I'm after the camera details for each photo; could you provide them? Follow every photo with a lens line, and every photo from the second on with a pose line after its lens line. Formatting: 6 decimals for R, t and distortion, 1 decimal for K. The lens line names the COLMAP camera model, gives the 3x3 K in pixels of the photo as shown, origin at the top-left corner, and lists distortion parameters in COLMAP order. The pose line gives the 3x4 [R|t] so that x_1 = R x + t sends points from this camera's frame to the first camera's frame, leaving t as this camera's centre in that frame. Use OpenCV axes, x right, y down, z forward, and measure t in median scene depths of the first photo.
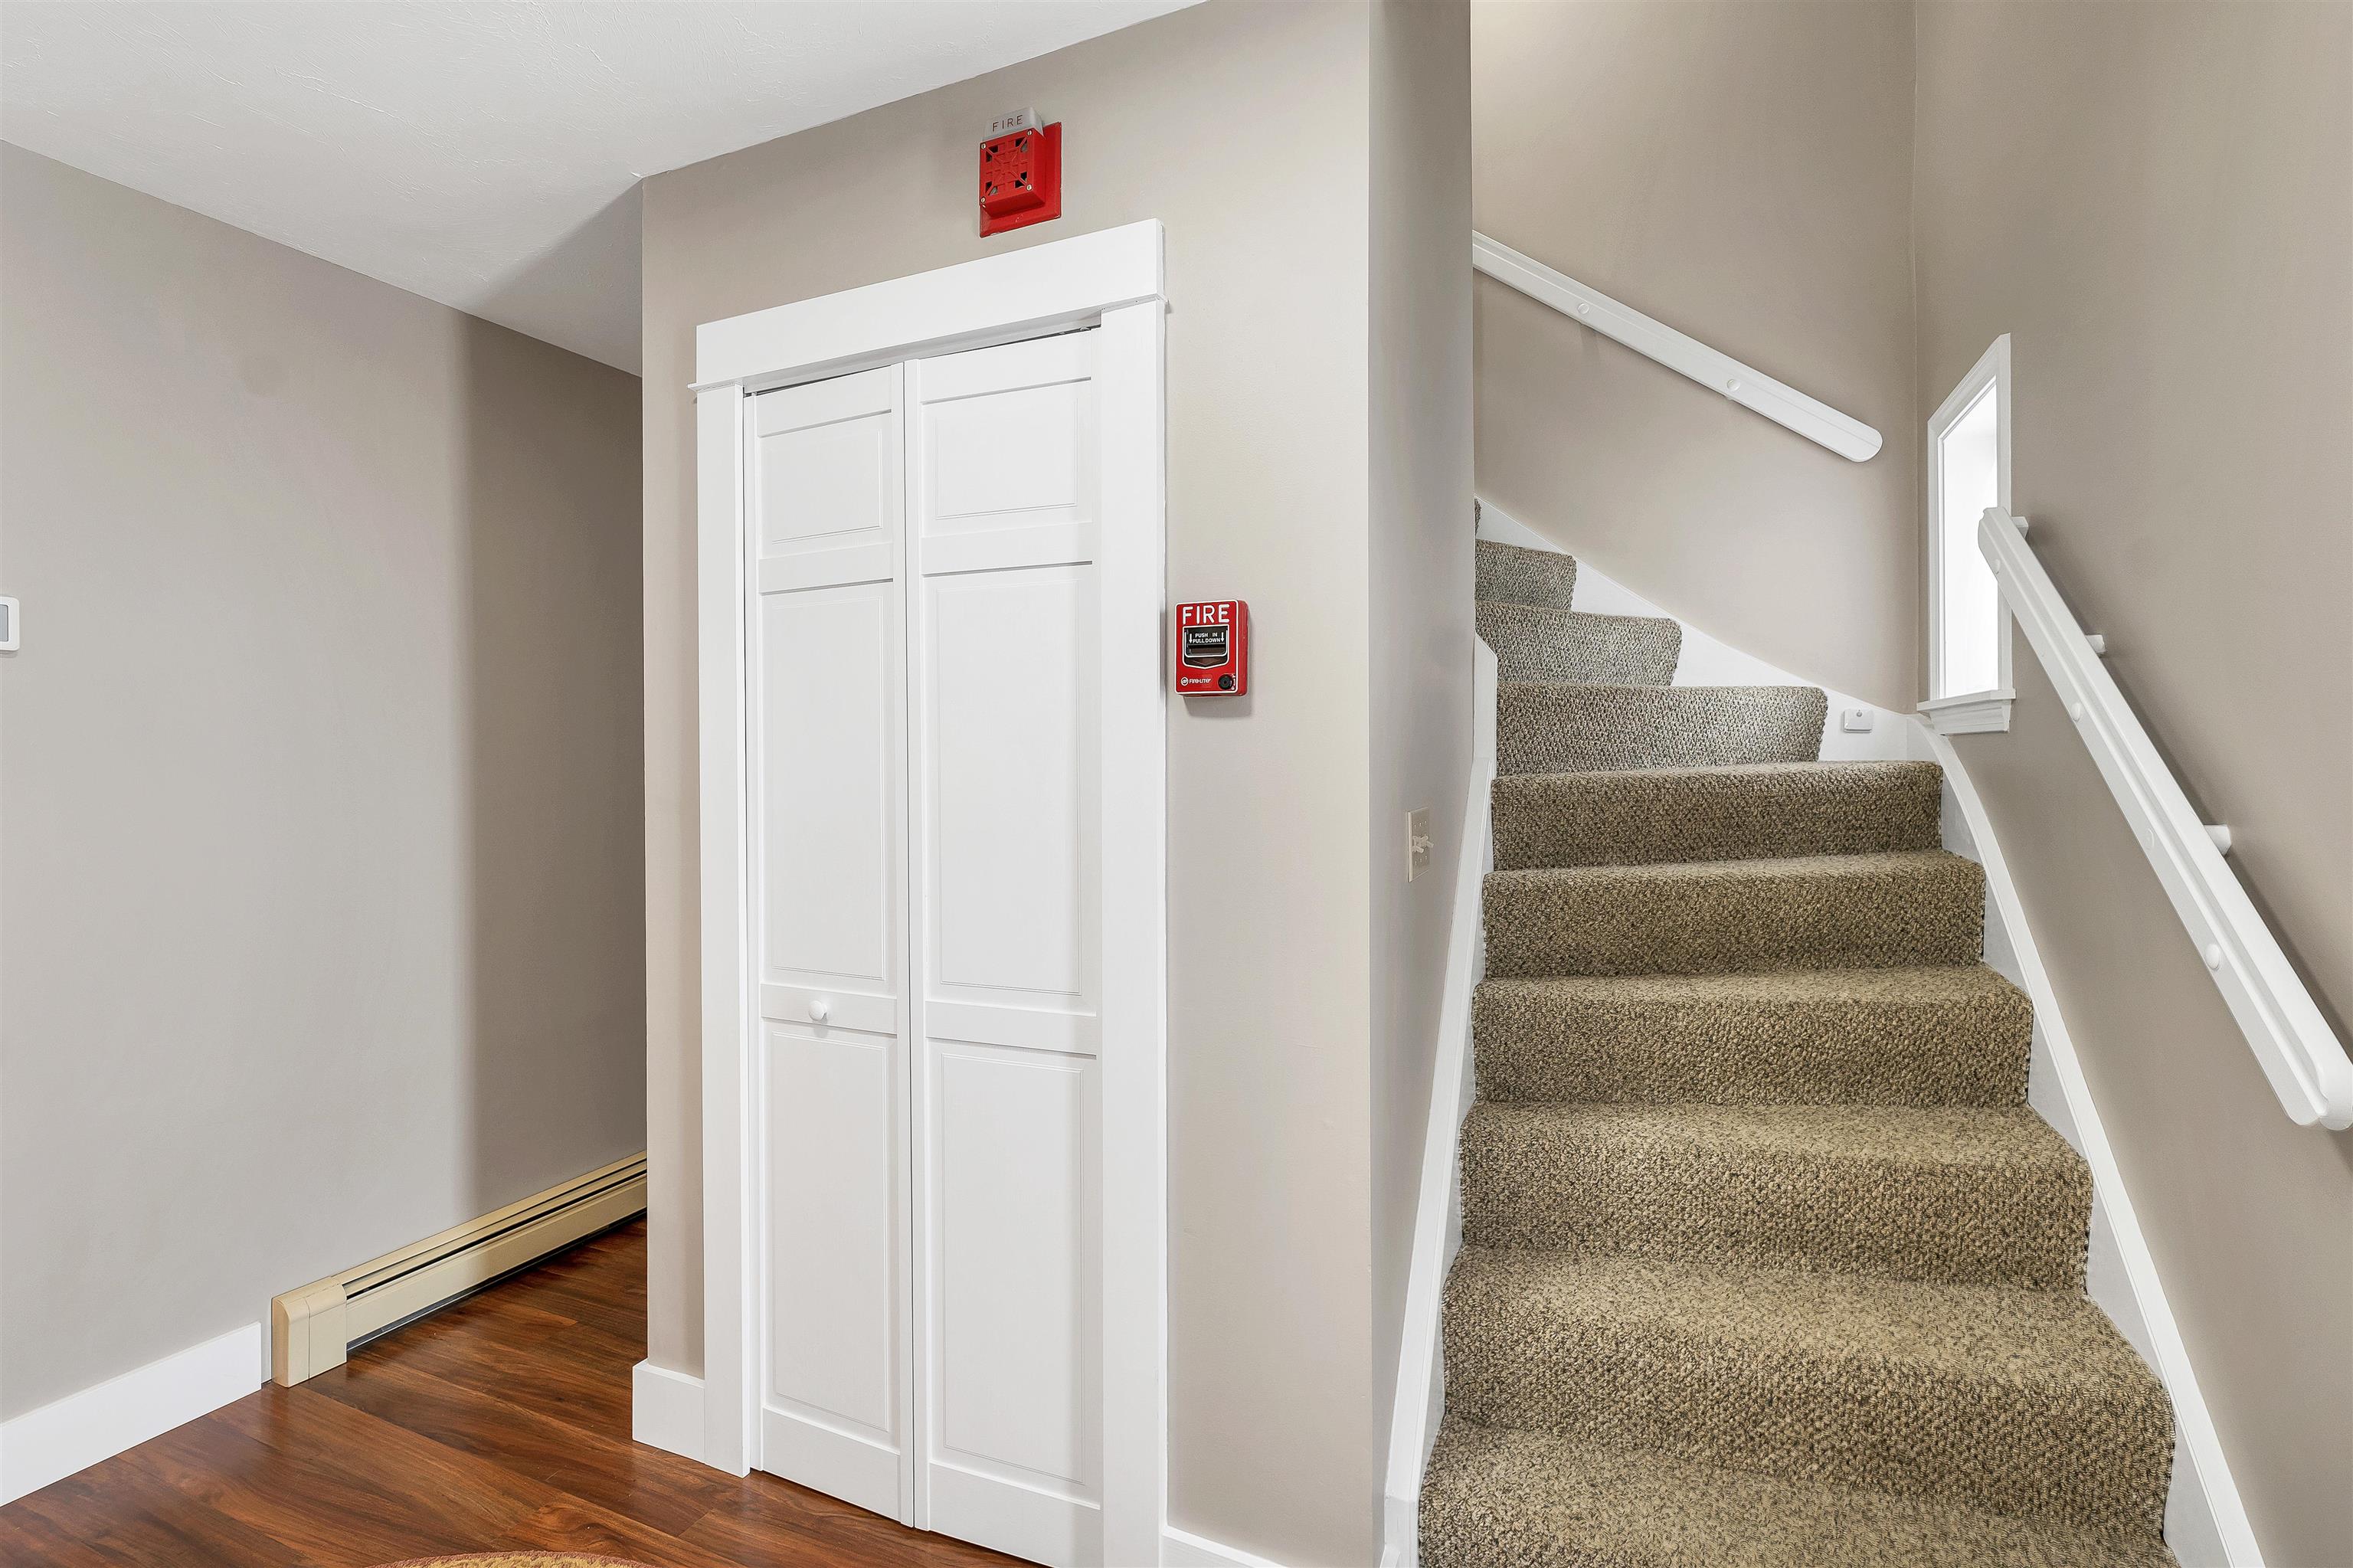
lens RADIAL K [[981.4, 0, 1161.6], [0, 981.4, 768.3], [0, 0, 1]] dist [0.000482, 0.000169]
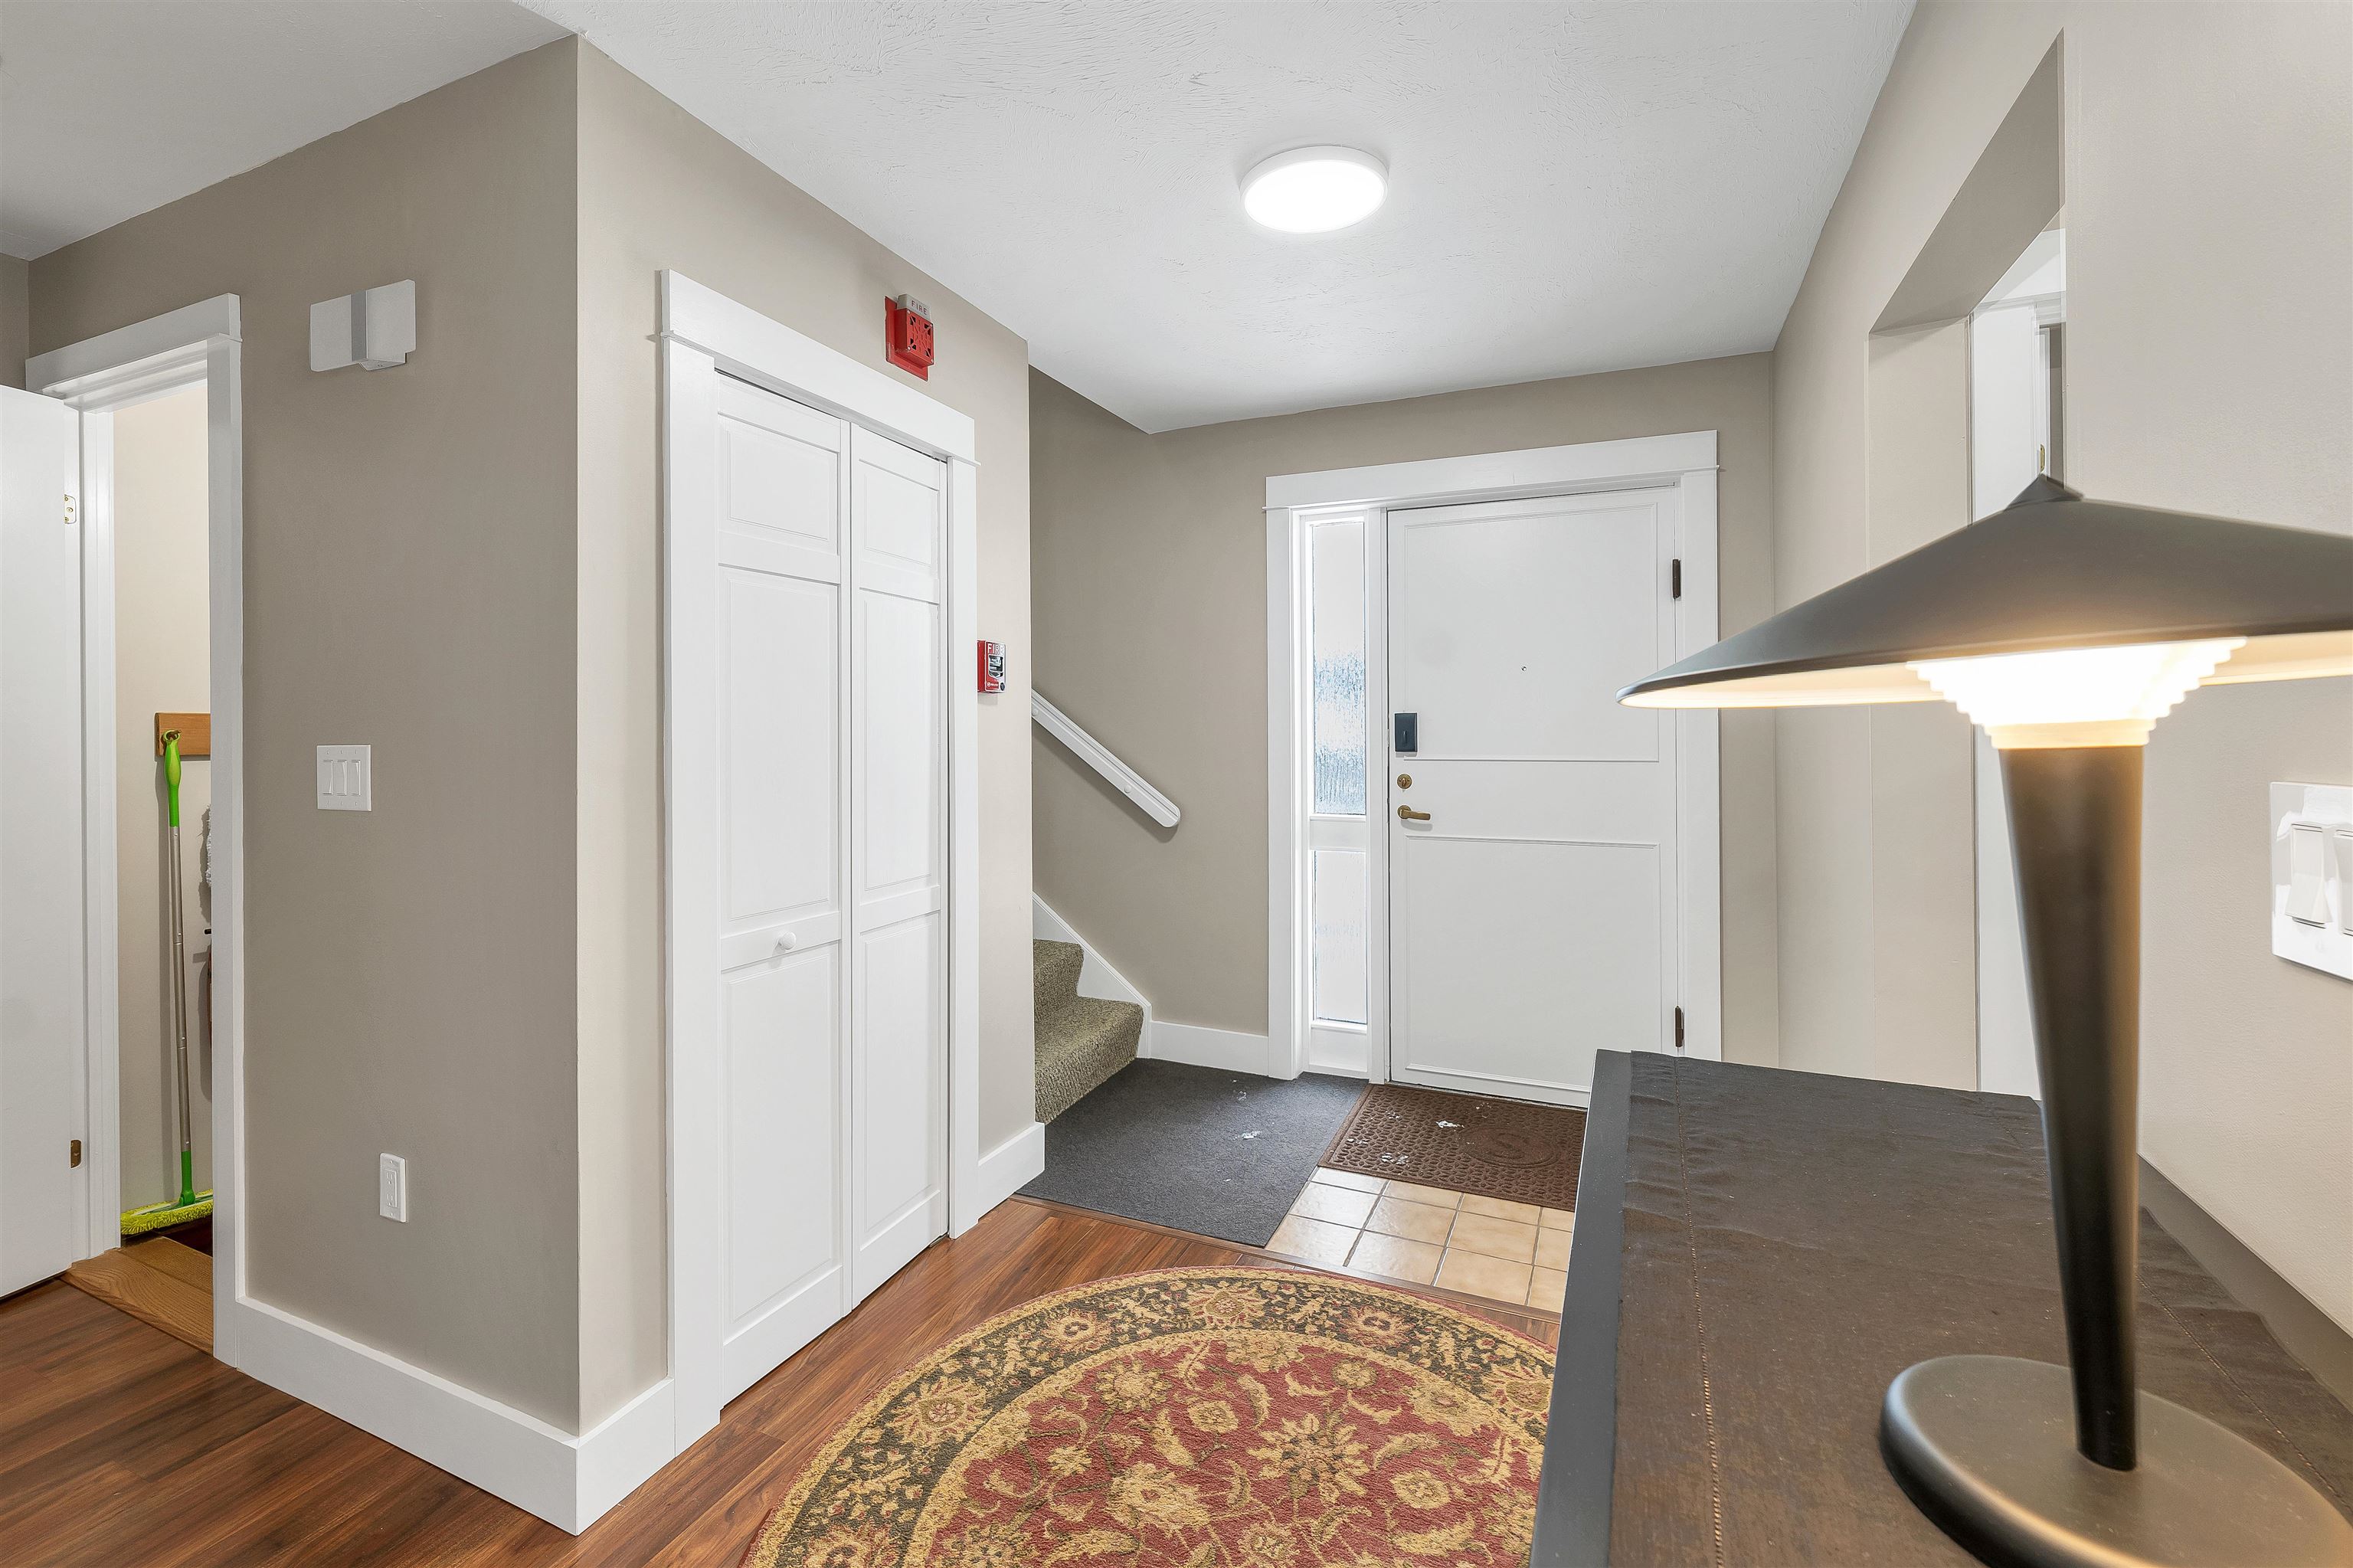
lens RADIAL K [[1058.1, 0, 1166.5], [0, 1058.1, 739.6], [0, 0, 1]] dist [-0.000812, -0.000068]
pose [[0.006229, -0.002981, 0.999976, -1.668281], [0.006670, 0.999973, 0.002939, 0.008484], [-0.999958, 0.006652, 0.006249, 0.568744]]
